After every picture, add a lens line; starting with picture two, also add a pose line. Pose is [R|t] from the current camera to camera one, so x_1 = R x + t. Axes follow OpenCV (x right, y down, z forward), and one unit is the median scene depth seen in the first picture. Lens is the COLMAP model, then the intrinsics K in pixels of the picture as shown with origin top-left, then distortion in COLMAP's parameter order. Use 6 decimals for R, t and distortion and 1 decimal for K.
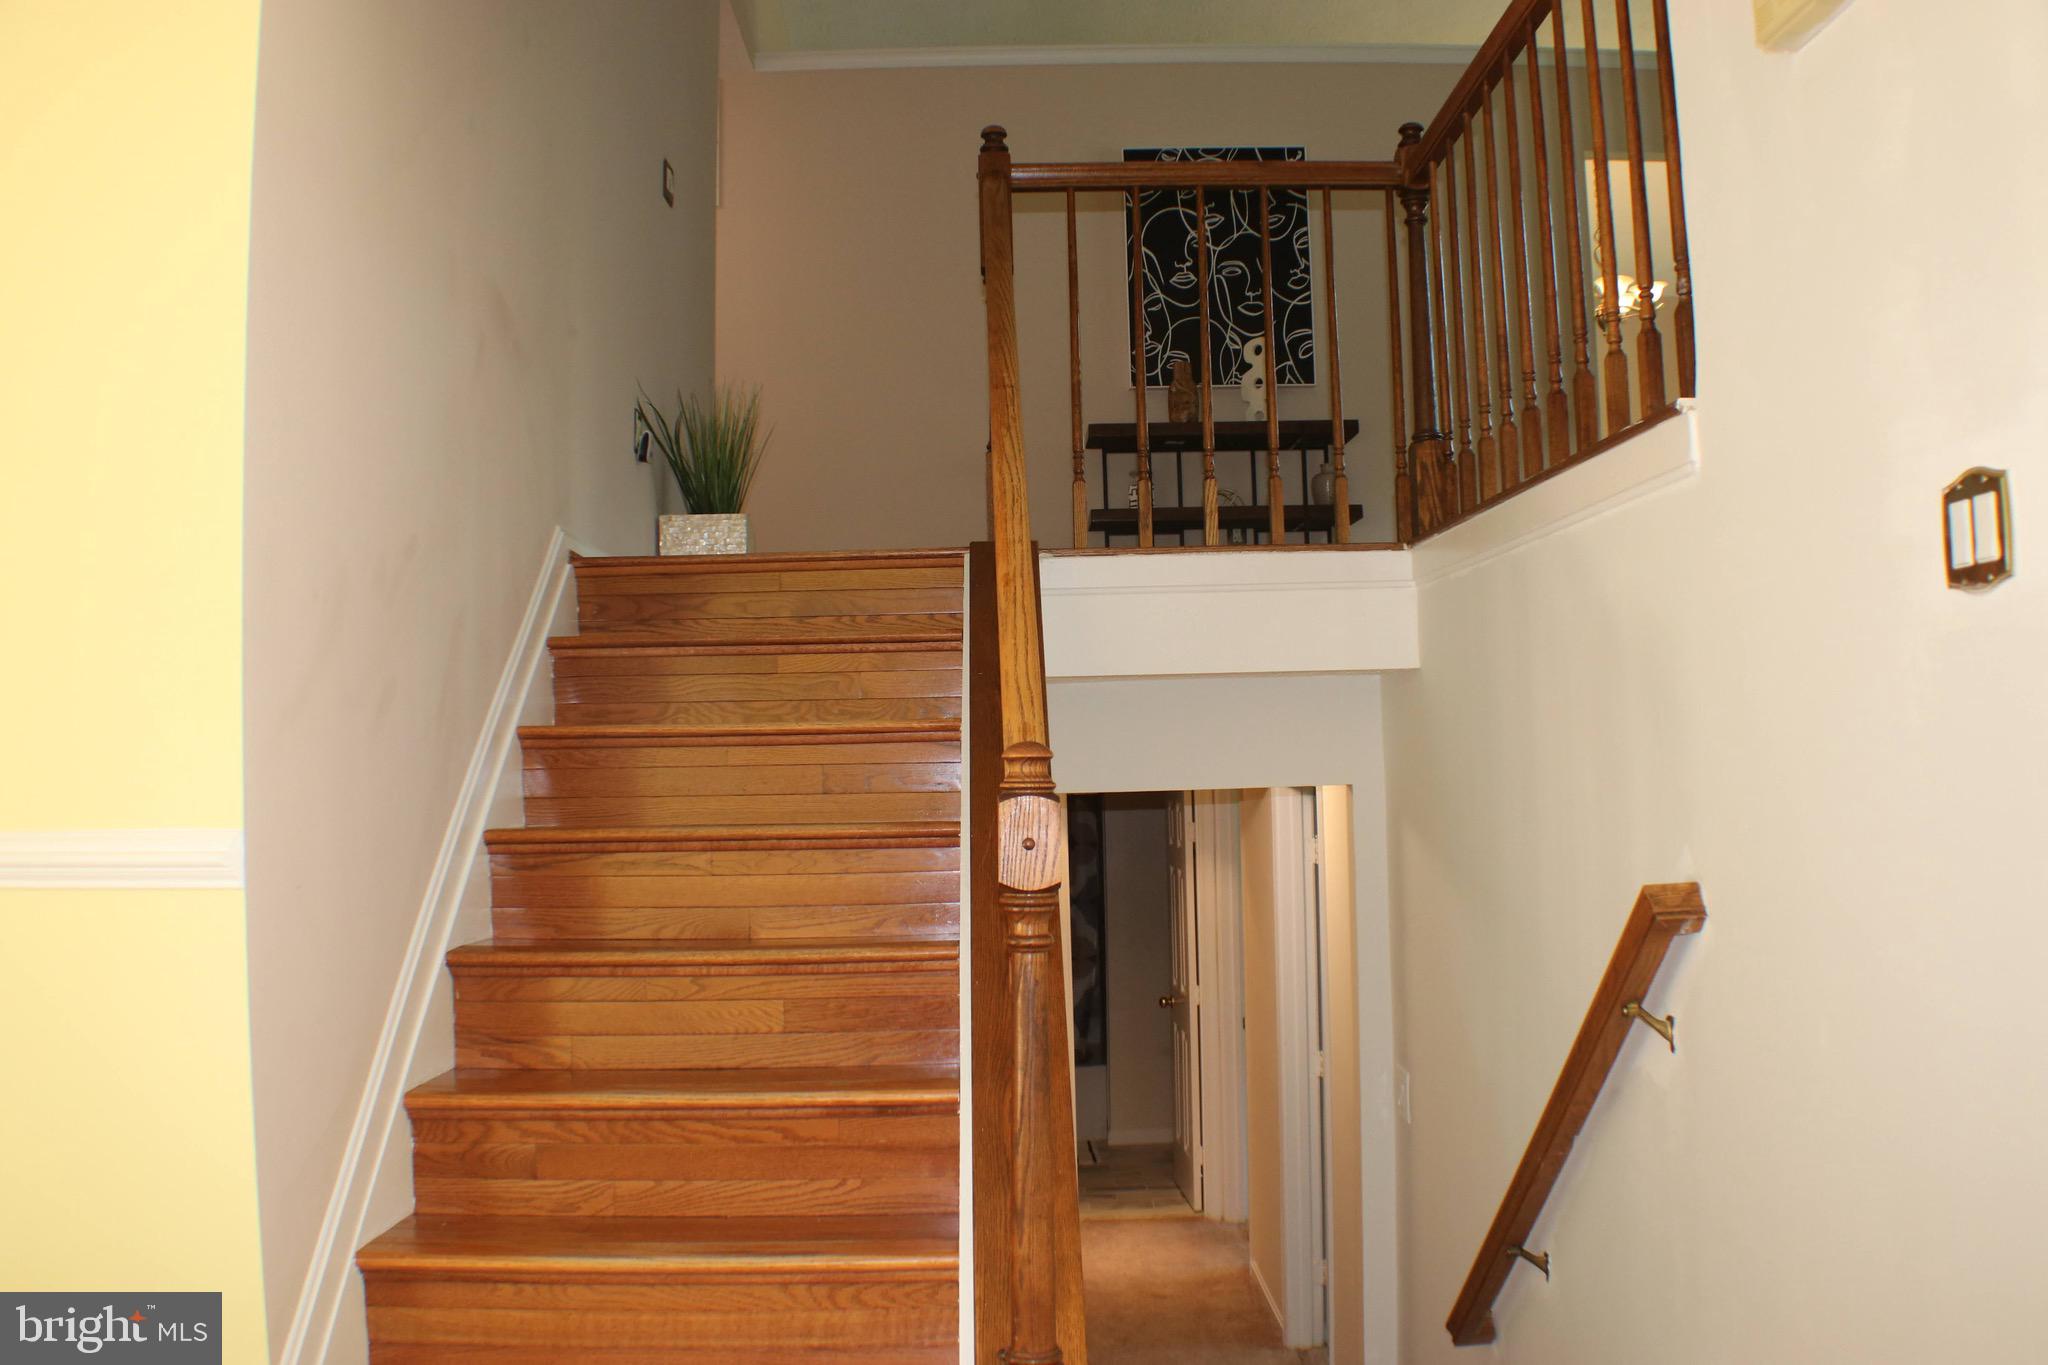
lens RADIAL K [[1724.5, 0, 1028.4], [0, 1724.5, 682.6], [0, 0, 1]] dist [-0.173136, 0.003657]
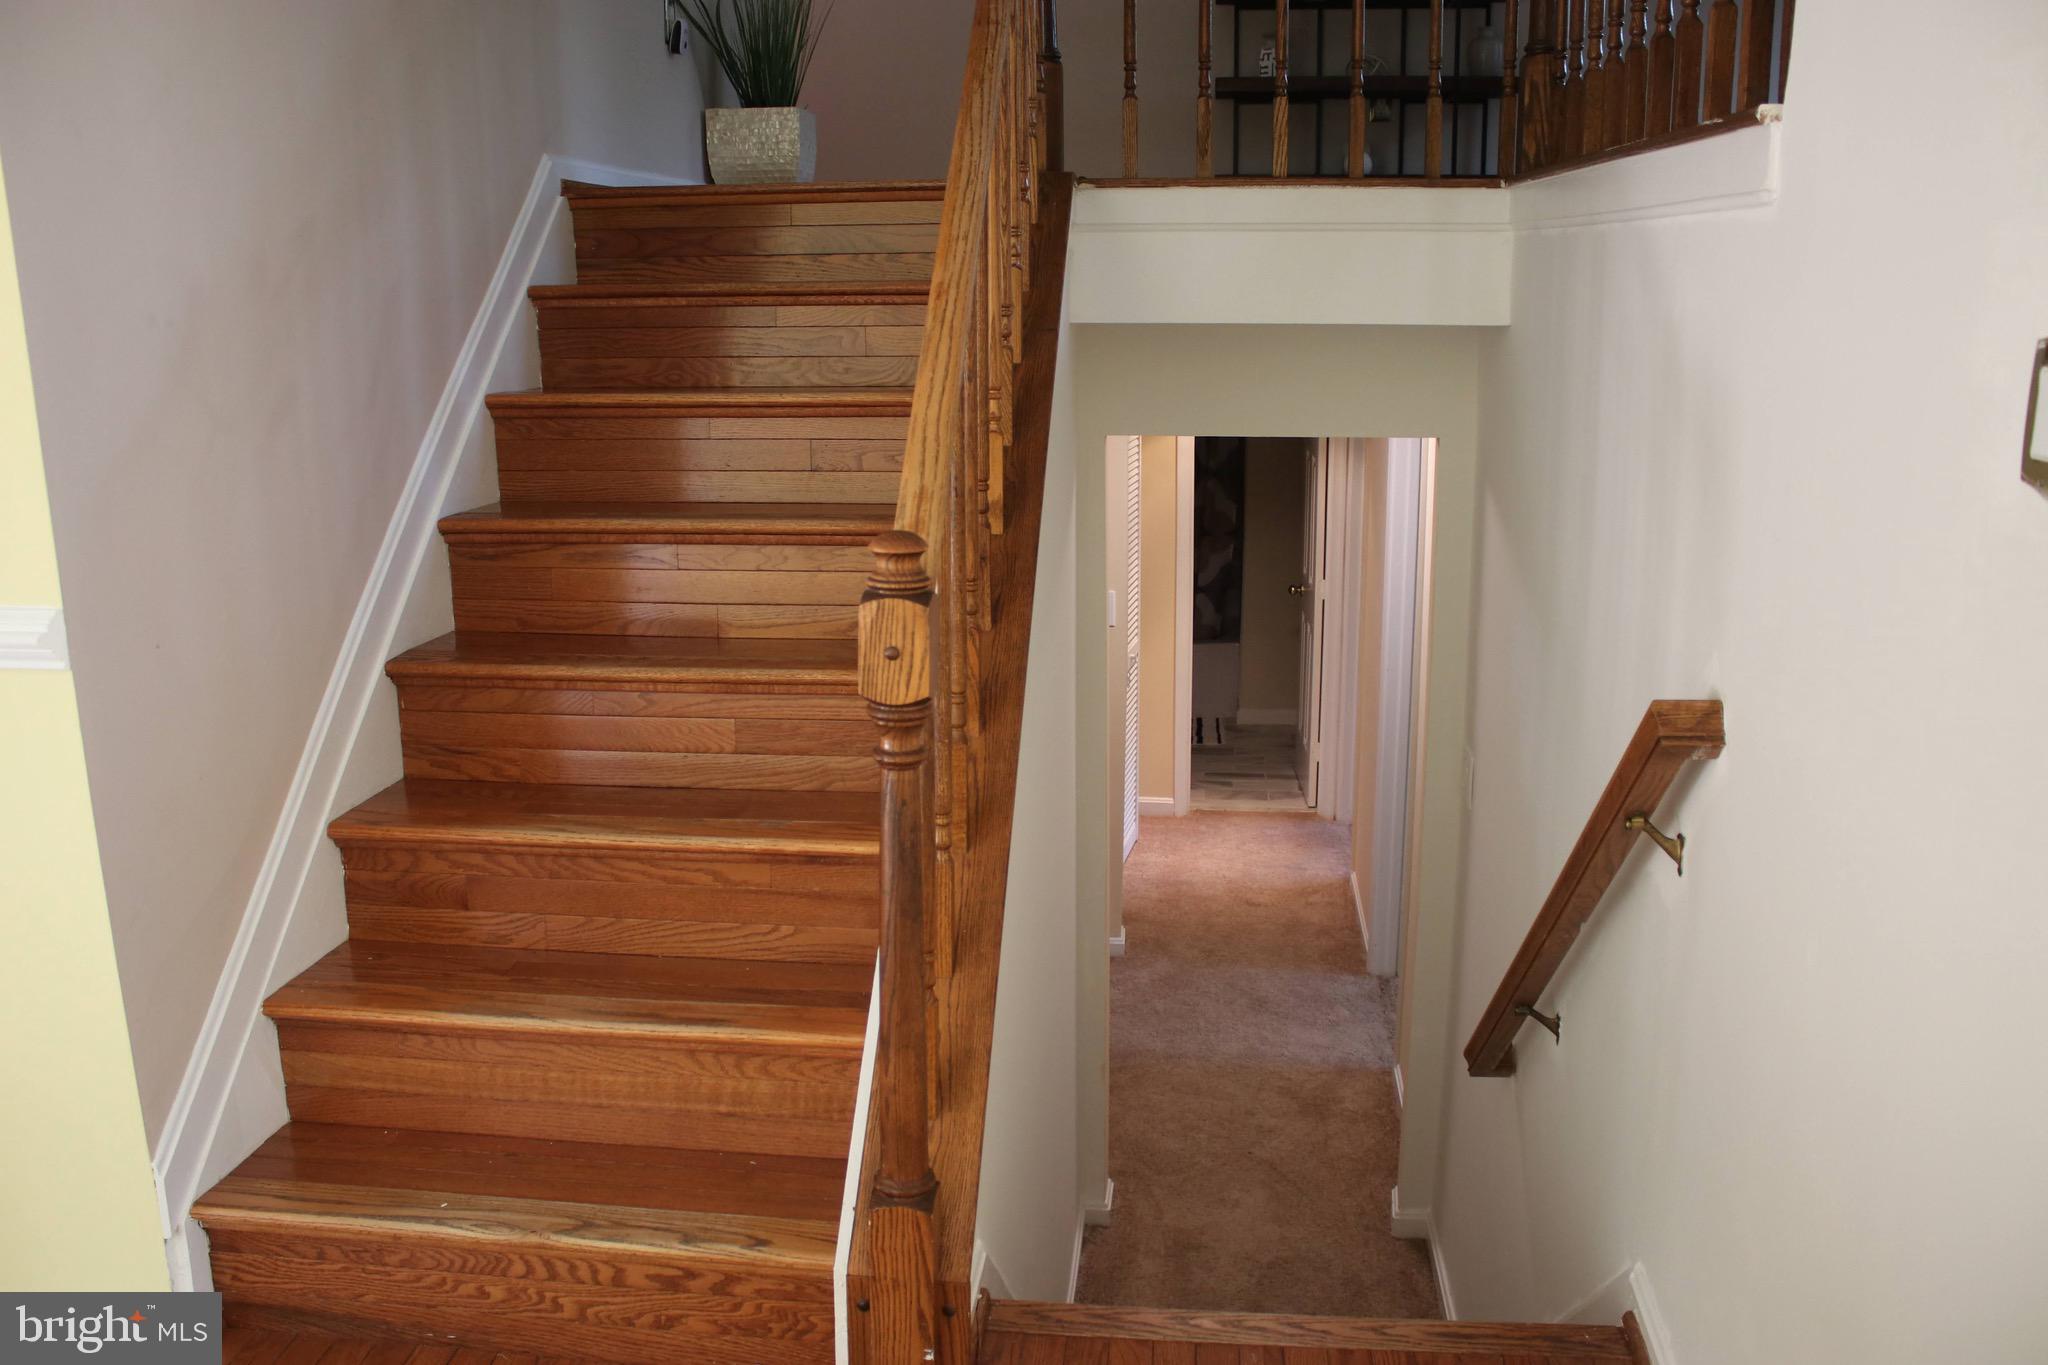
lens RADIAL K [[1720.3, 0, 1024.0], [0, 1720.3, 688.2], [0, 0, 1]] dist [-0.134624, 0.066996]
pose [[0.992618, 0.045470, -0.112432, 0.119464], [-0.012013, 0.959361, 0.281925, -0.098194], [0.120682, -0.278493, 0.952826, 0.123640]]
